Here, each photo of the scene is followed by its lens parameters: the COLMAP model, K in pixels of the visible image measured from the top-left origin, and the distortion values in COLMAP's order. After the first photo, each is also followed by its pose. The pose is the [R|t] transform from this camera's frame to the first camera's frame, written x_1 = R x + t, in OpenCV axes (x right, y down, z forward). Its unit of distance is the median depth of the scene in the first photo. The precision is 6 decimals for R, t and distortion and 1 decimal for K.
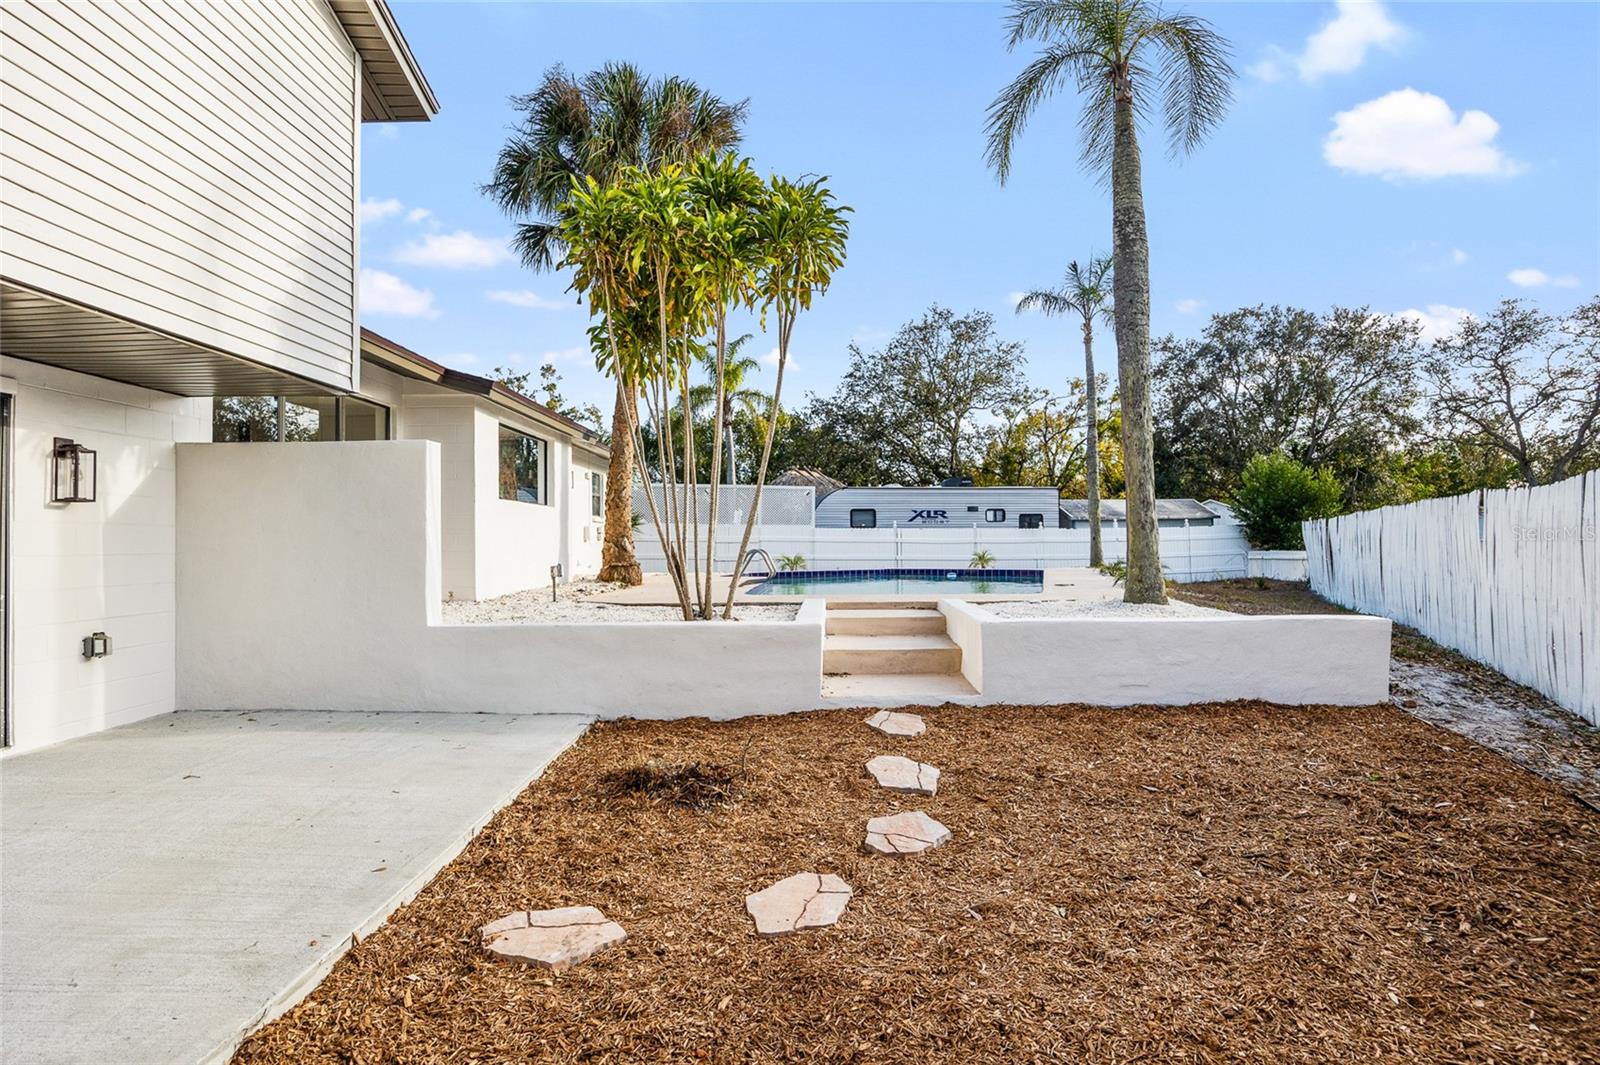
lens RADIAL K [[815.4, 0, 794.1], [0, 815.4, 523.6], [0, 0, 1]] dist [-0.010512, -0.000164]
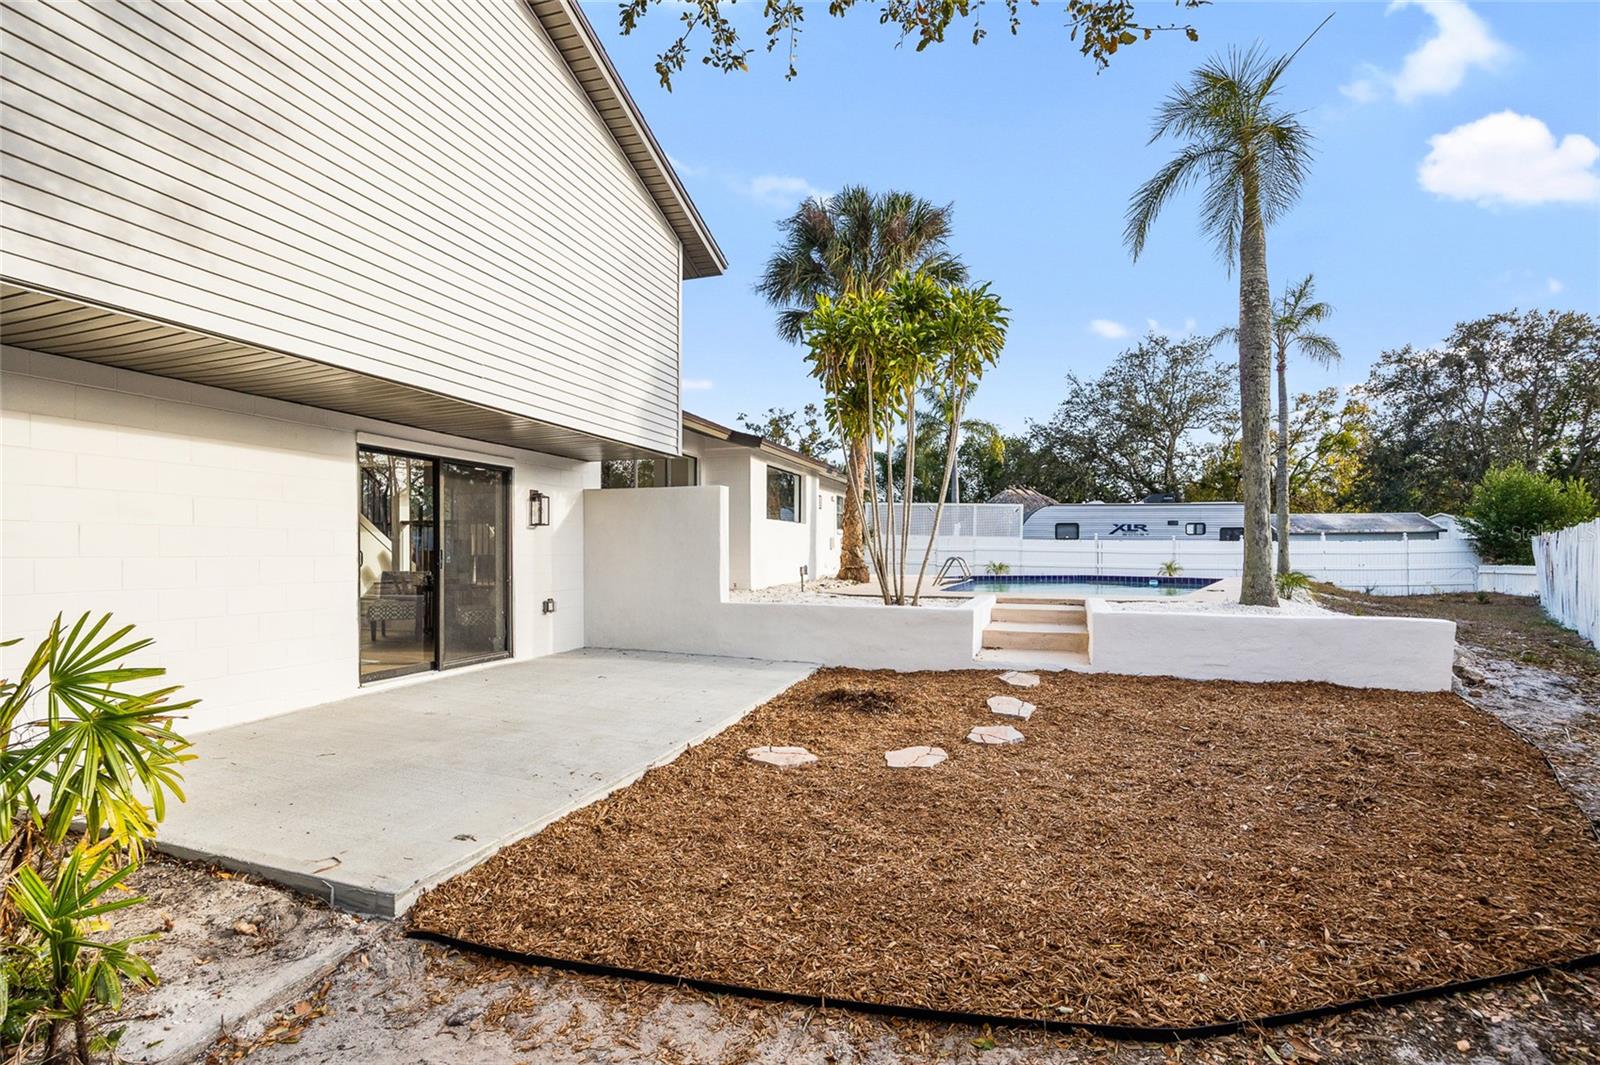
lens RADIAL K [[691.5, 0, 795.9], [0, 691.5, 540.9], [0, 0, 1]] dist [-0.018909, 0.001150]
pose [[0.951563, 0.006723, -0.307380, 0.087818], [-0.003614, 0.999936, 0.010683, -0.008140], [0.307432, -0.009054, 0.951527, -0.202537]]
